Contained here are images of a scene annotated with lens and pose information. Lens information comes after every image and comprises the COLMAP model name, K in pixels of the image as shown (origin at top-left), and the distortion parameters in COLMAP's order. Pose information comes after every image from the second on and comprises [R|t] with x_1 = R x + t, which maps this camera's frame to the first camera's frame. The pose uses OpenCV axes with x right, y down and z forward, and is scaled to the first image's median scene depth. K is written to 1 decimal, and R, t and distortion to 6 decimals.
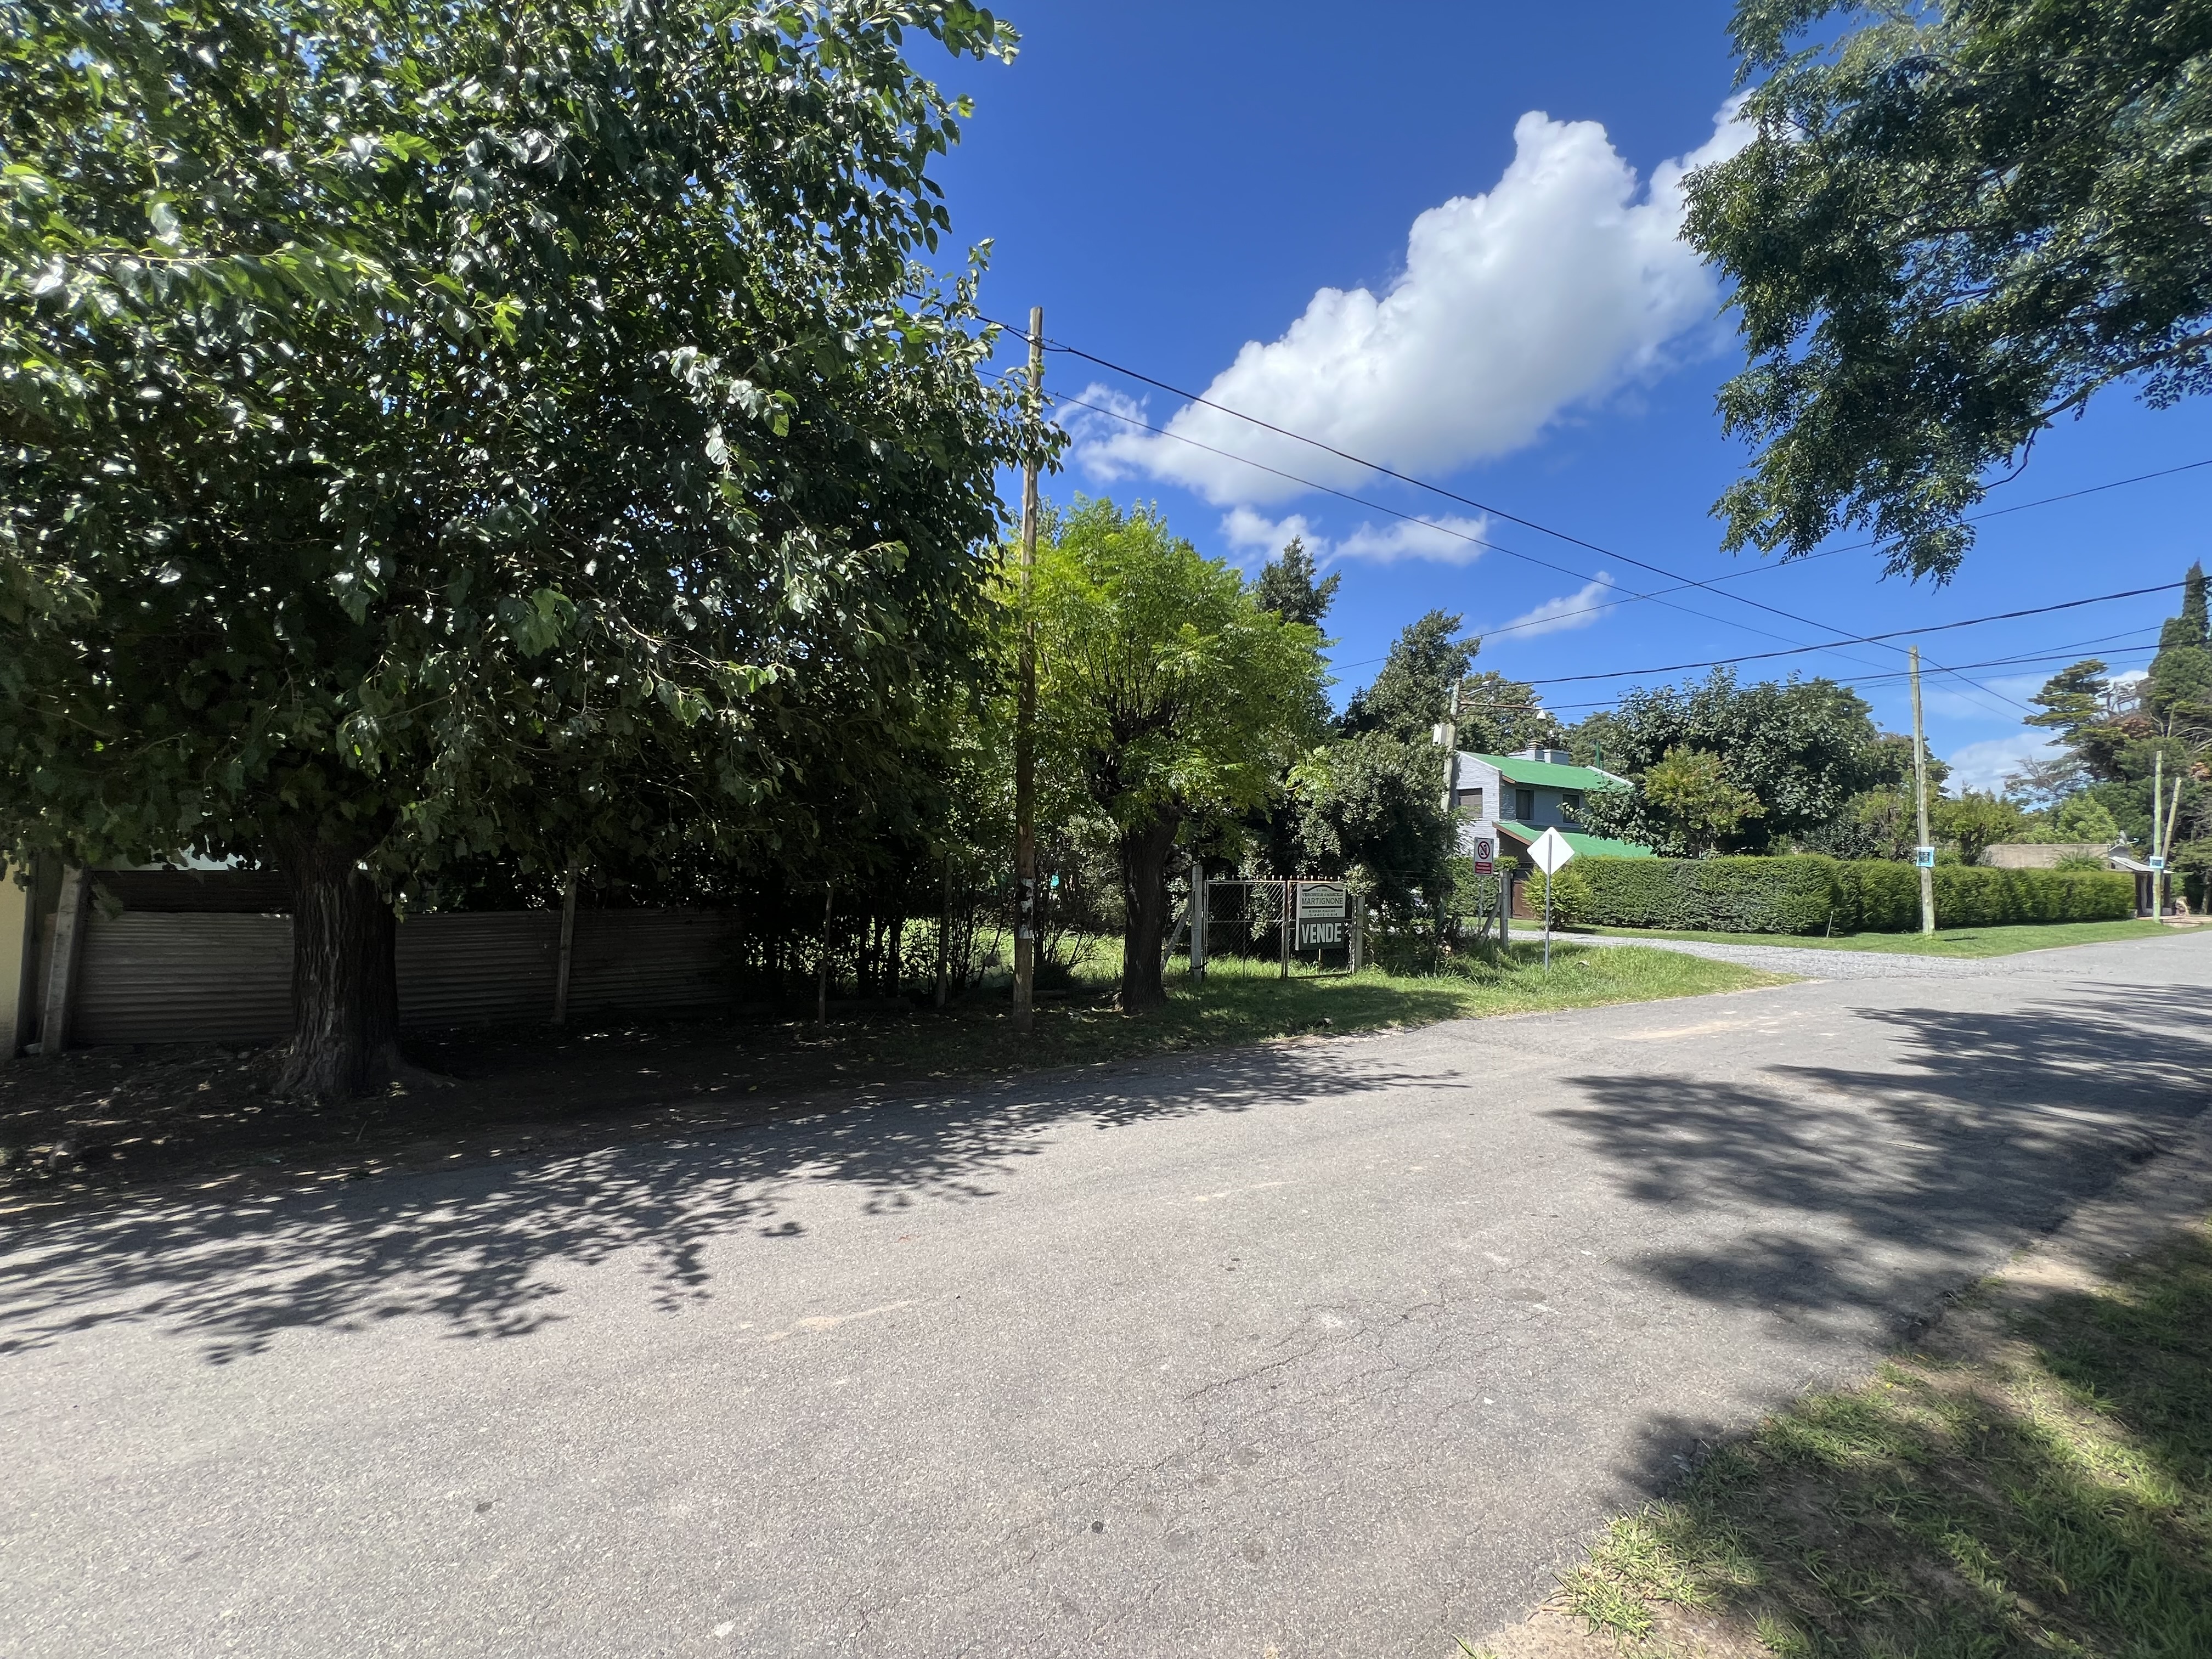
lens RADIAL K [[883.6, 0, 1096.7], [0, 883.6, 830.0], [0, 0, 1]] dist [-0.005150, 0.001129]
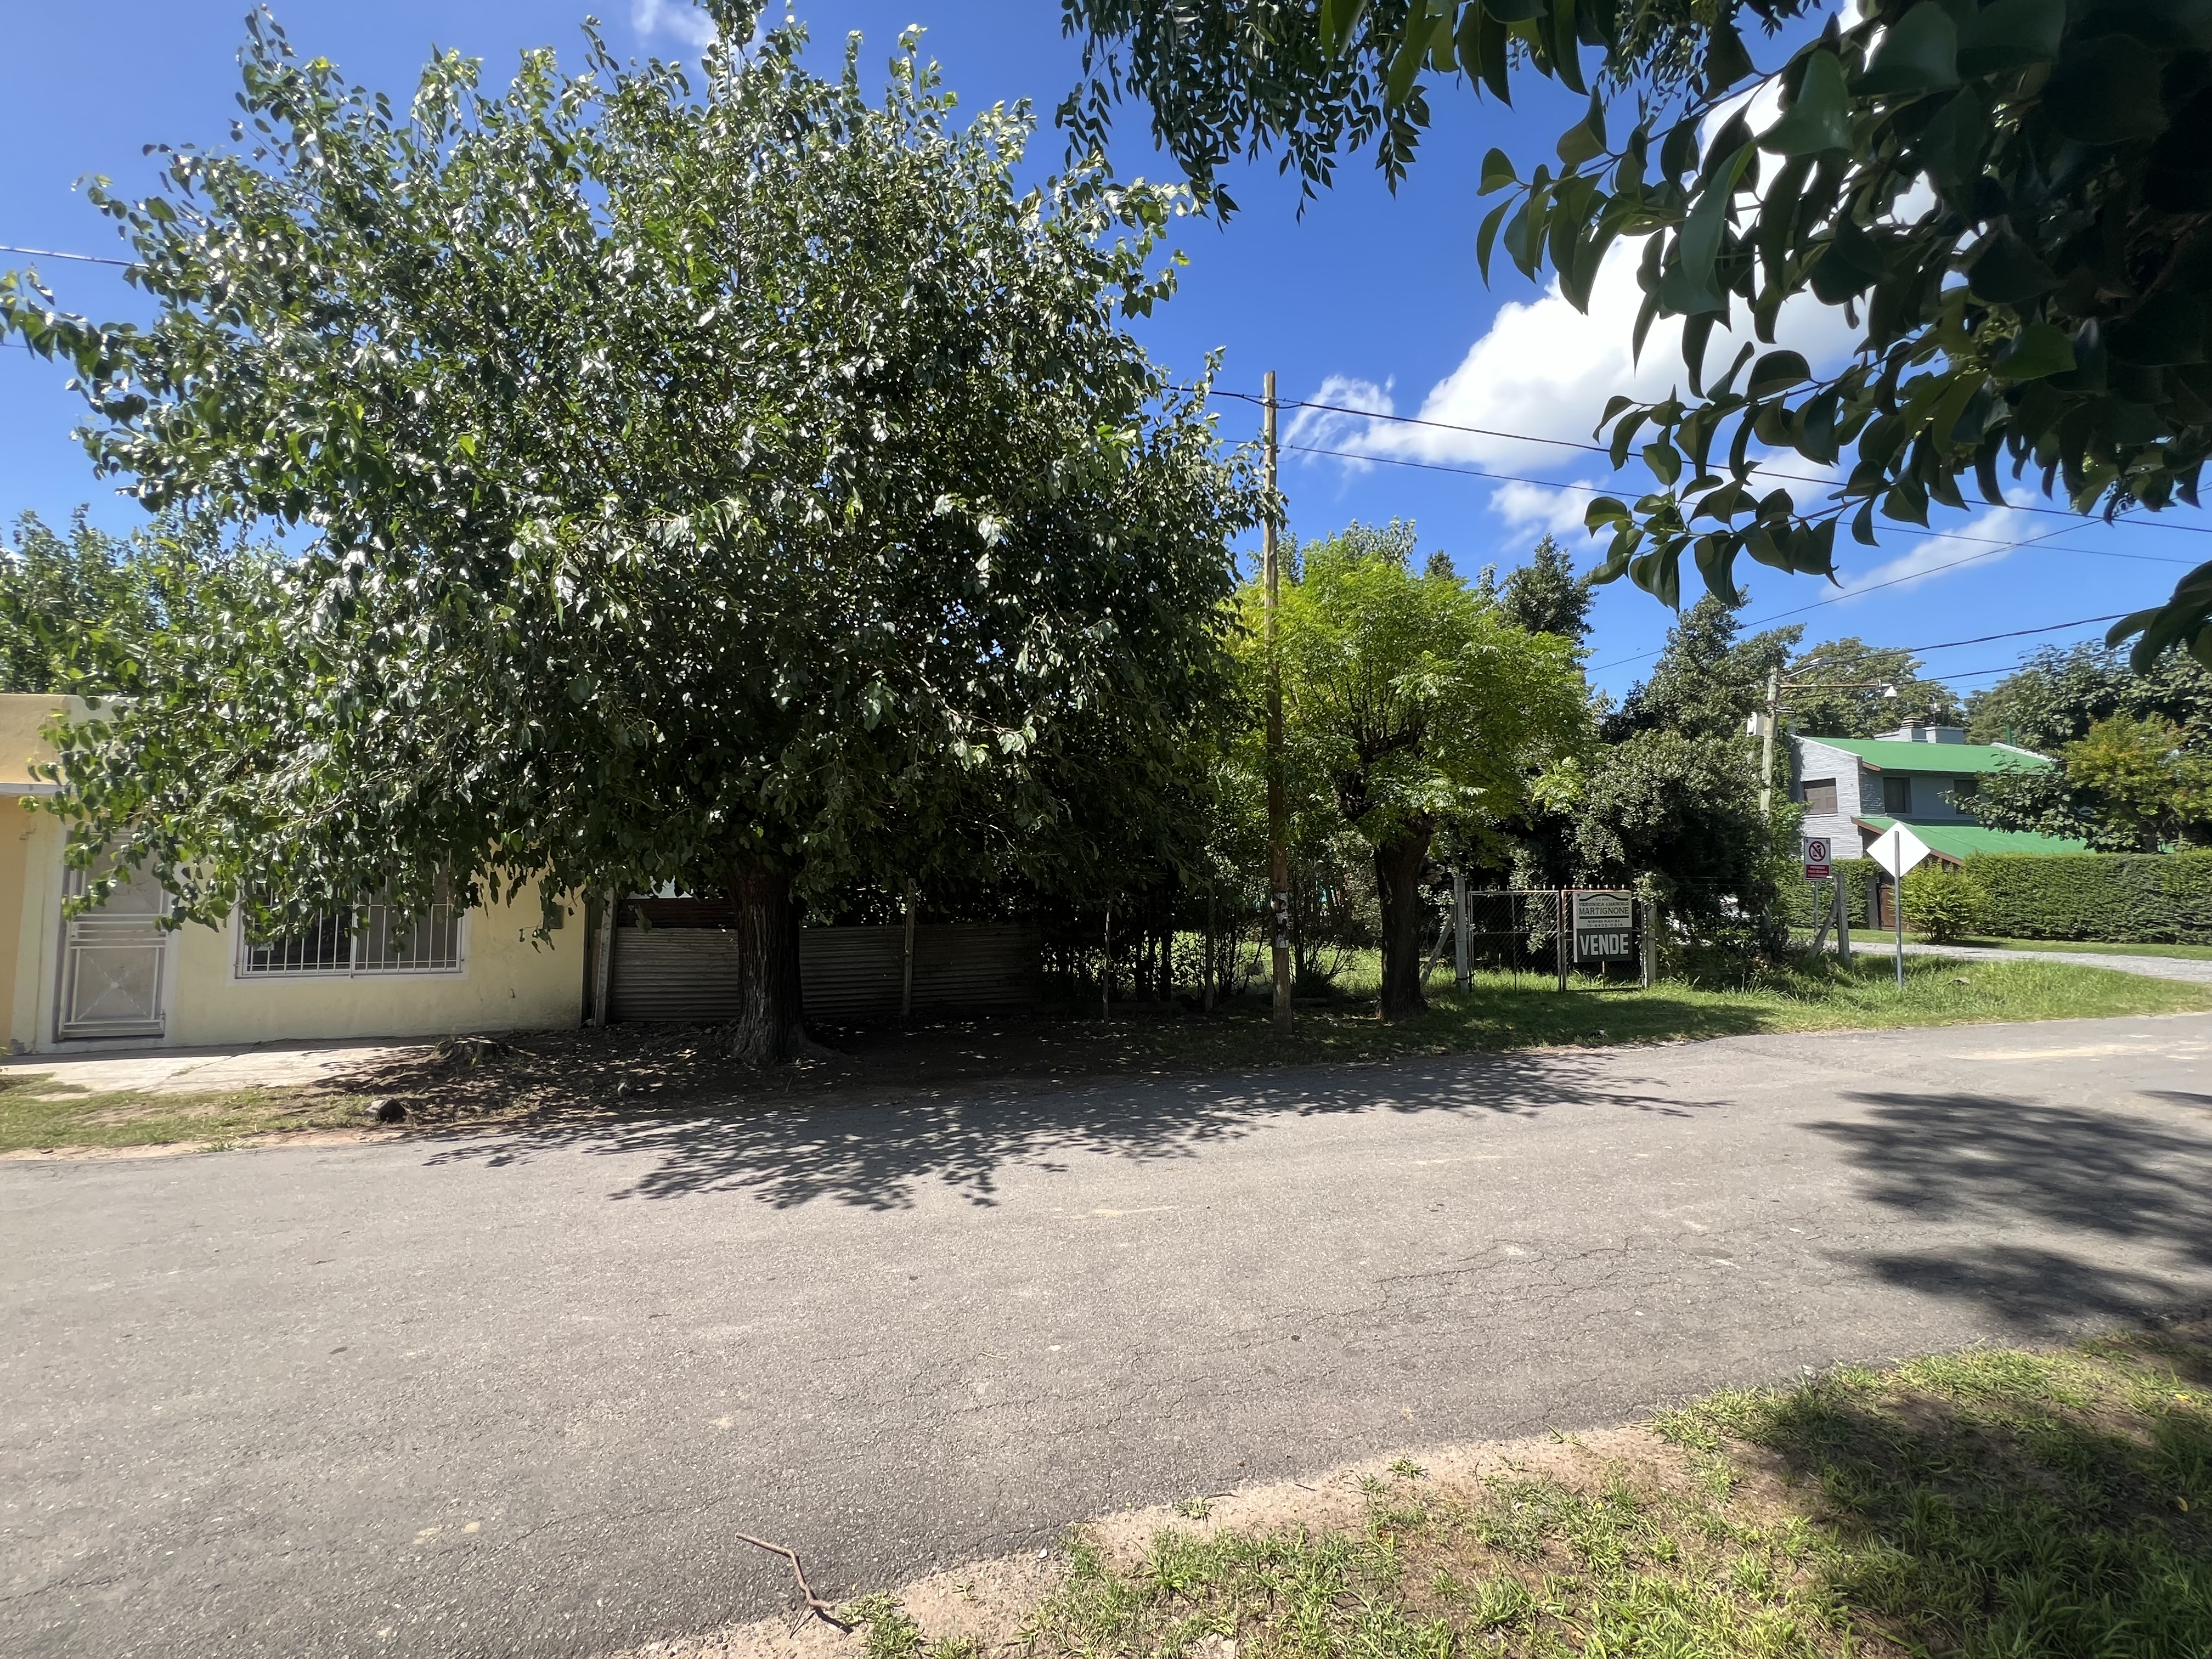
lens RADIAL K [[883.6, 0, 1102.0], [0, 883.6, 823.7], [0, 0, 1]] dist [-0.005150, 0.001129]
pose [[0.954083, -0.043193, -0.296412, 0.043943], [0.035133, 0.998855, -0.032465, -0.002885], [0.297475, 0.020561, 0.954508, -0.130711]]
